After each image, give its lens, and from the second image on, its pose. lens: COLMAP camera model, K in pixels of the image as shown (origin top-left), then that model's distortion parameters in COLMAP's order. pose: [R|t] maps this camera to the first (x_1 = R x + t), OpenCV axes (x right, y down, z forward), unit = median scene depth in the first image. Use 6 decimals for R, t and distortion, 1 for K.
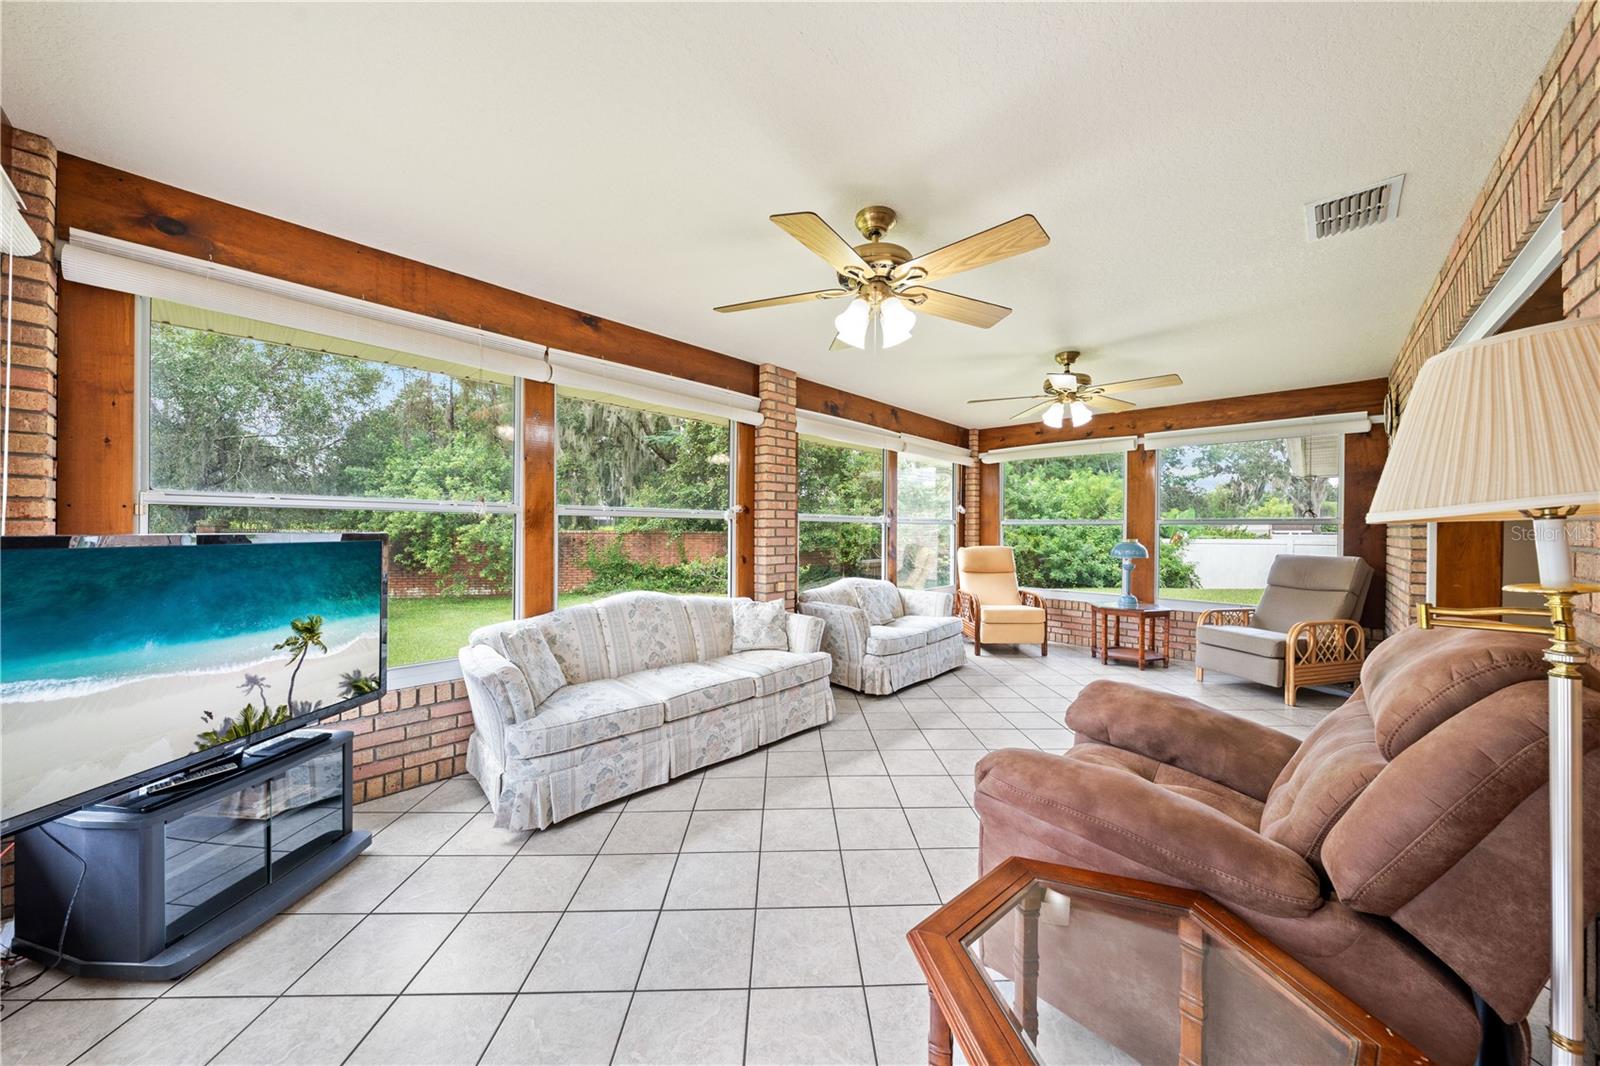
lens RADIAL K [[543.9, 0, 823.1], [0, 543.9, 529.0], [0, 0, 1]] dist [-0.000890, 0.000024]
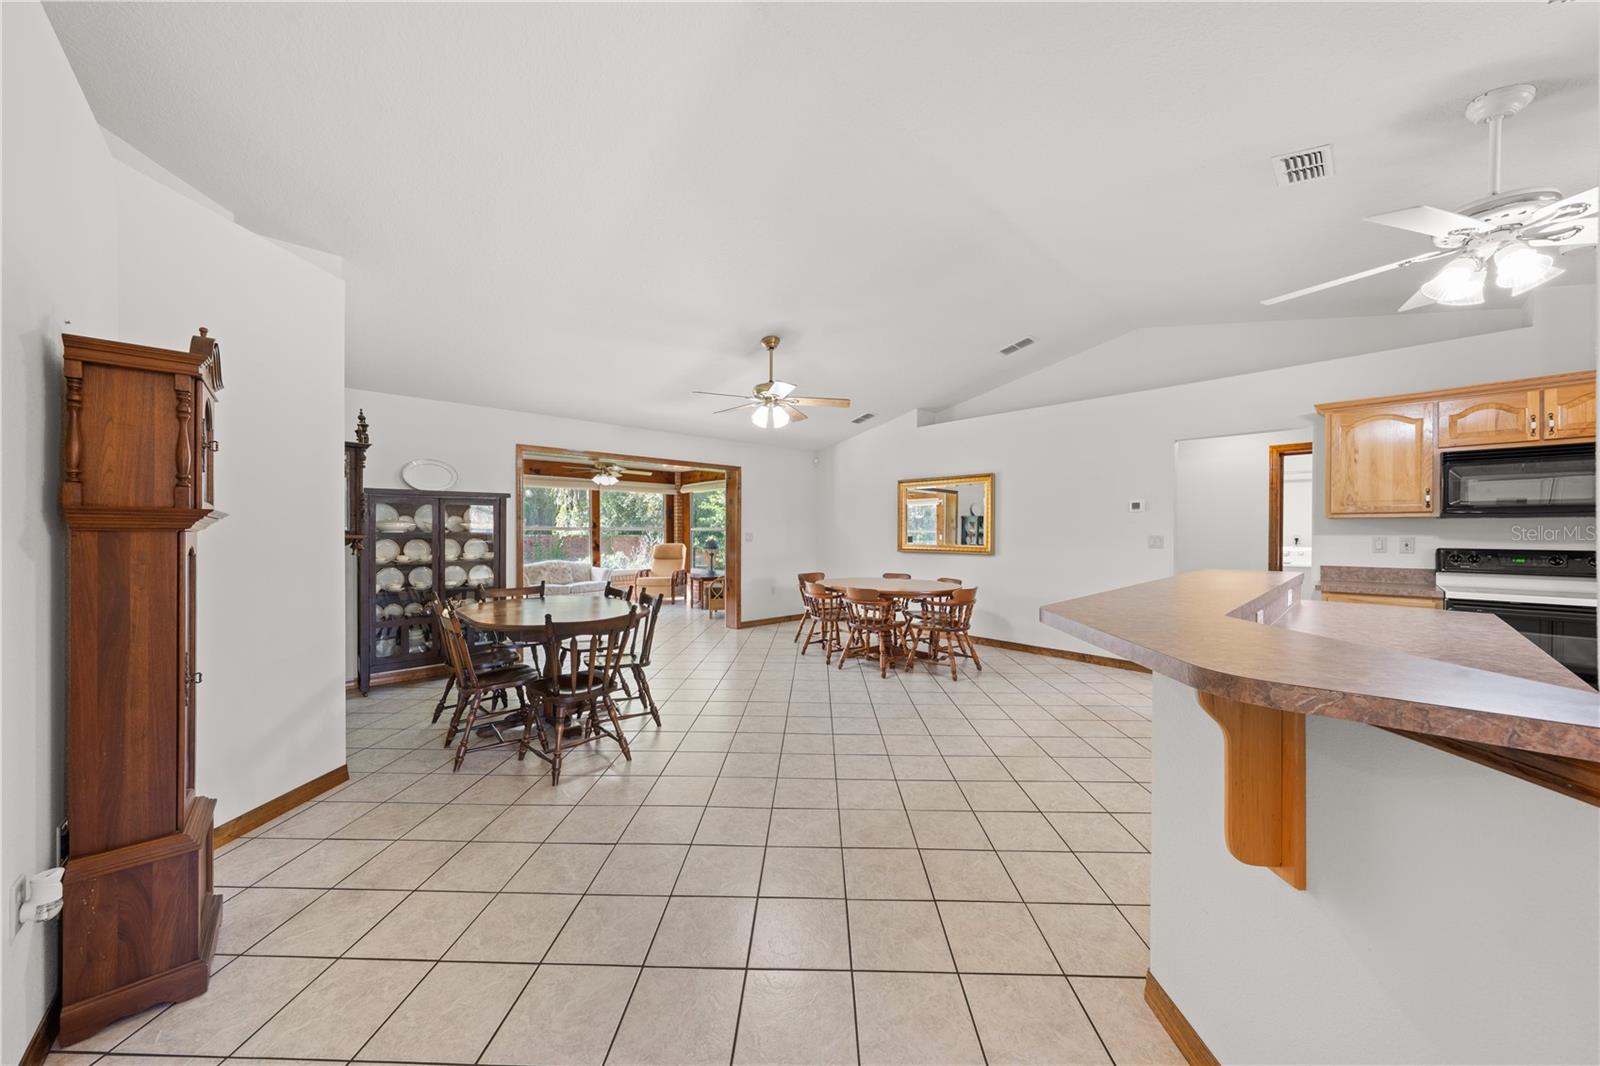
lens RADIAL K [[543.9, 0, 794.4], [0, 543.9, 529.0], [0, 0, 1]] dist [-0.000890, 0.000024]
pose [[0.996080, -0.007479, -0.088136, 1.797054], [0.007091, 0.999964, -0.004715, -0.004459], [0.088168, 0.004071, 0.996097, -1.421214]]
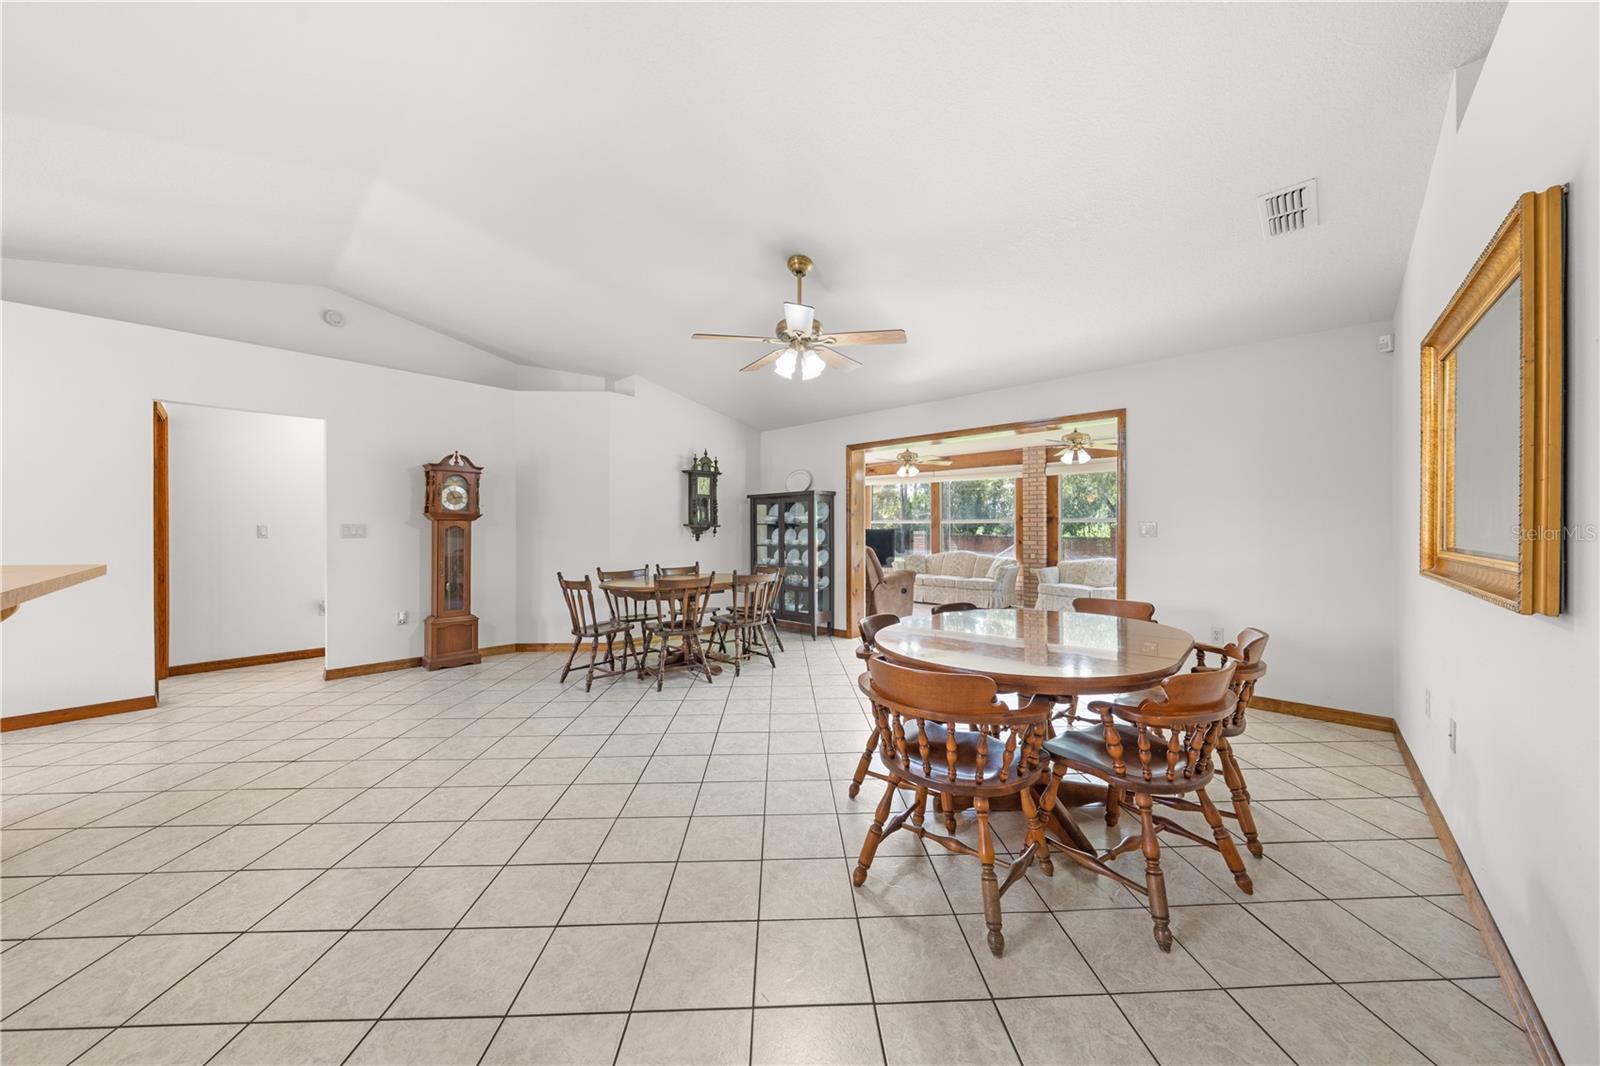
lens RADIAL K [[543.9, 0, 799.9], [0, 543.9, 531.7], [0, 0, 1]] dist [-0.000890, 0.000024]
pose [[-0.006644, -0.000363, -0.999978, 2.789392], [0.001550, 0.999999, -0.000373, 0.023182], [0.999977, -0.001552, -0.006643, 0.213765]]
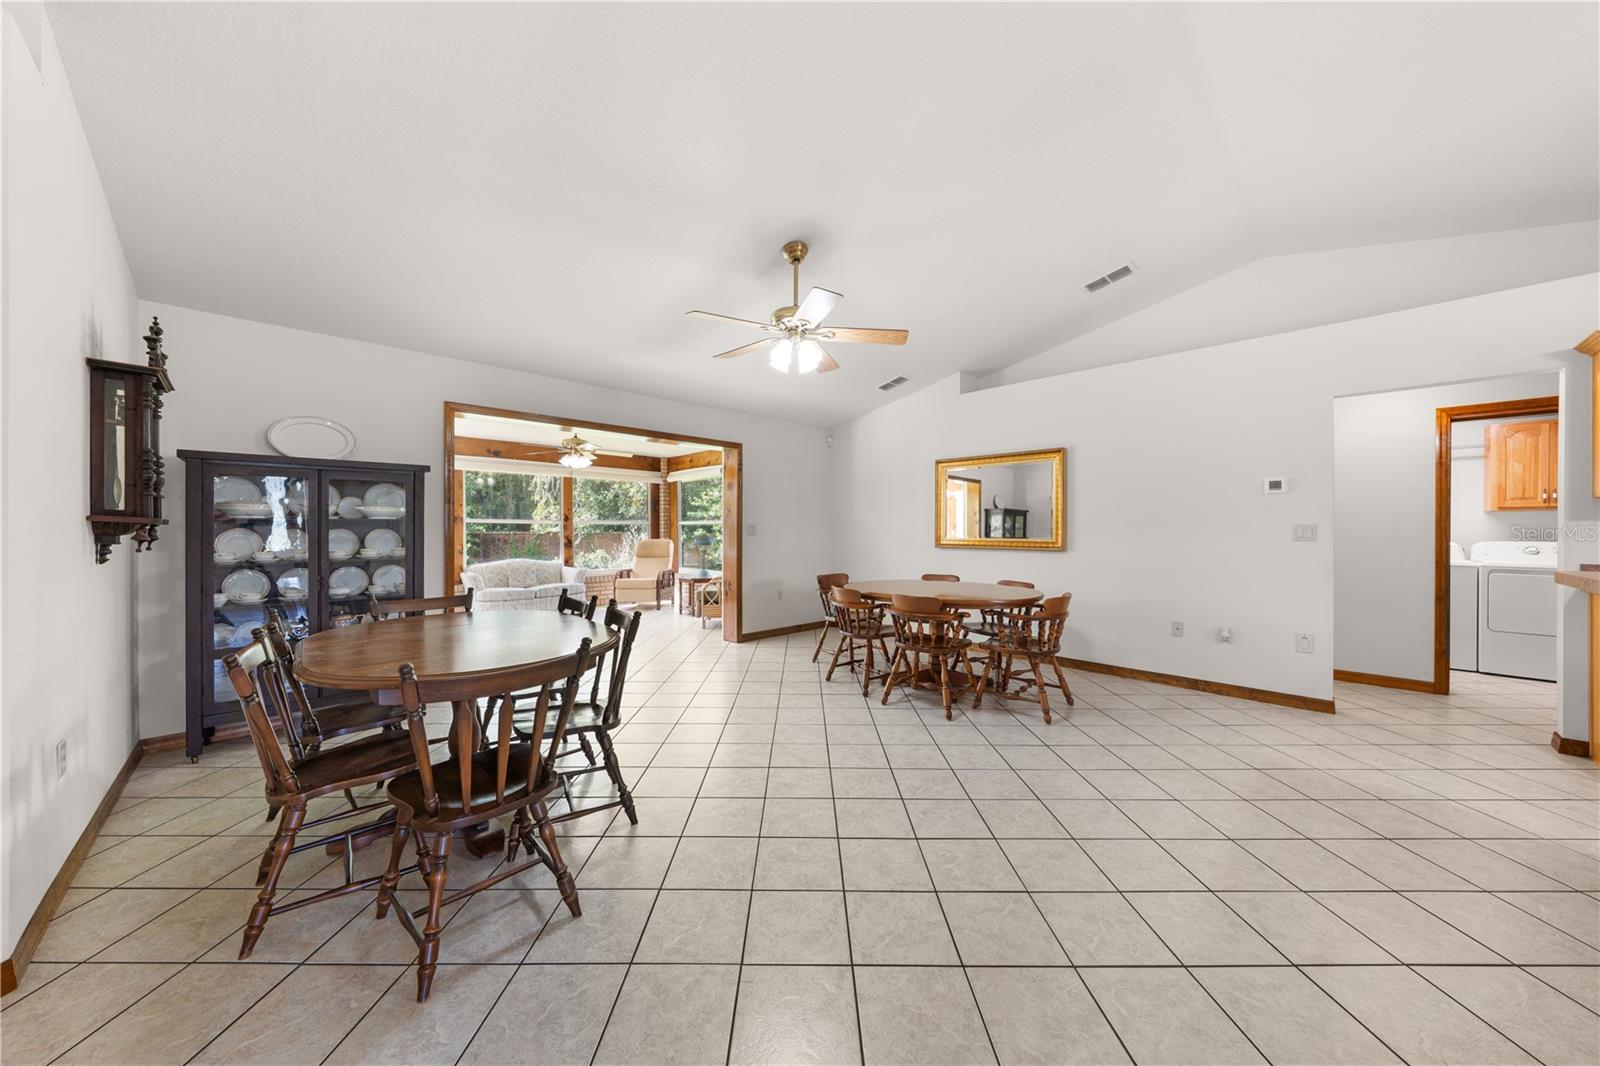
lens RADIAL K [[543.9, 0, 794.2], [0, 543.9, 529.5], [0, 0, 1]] dist [-0.000890, 0.000024]
pose [[0.997902, -0.007388, -0.064321, 1.654489], [0.007361, 0.999973, -0.000646, 0.020918], [0.064324, 0.000171, 0.997929, -0.961619]]
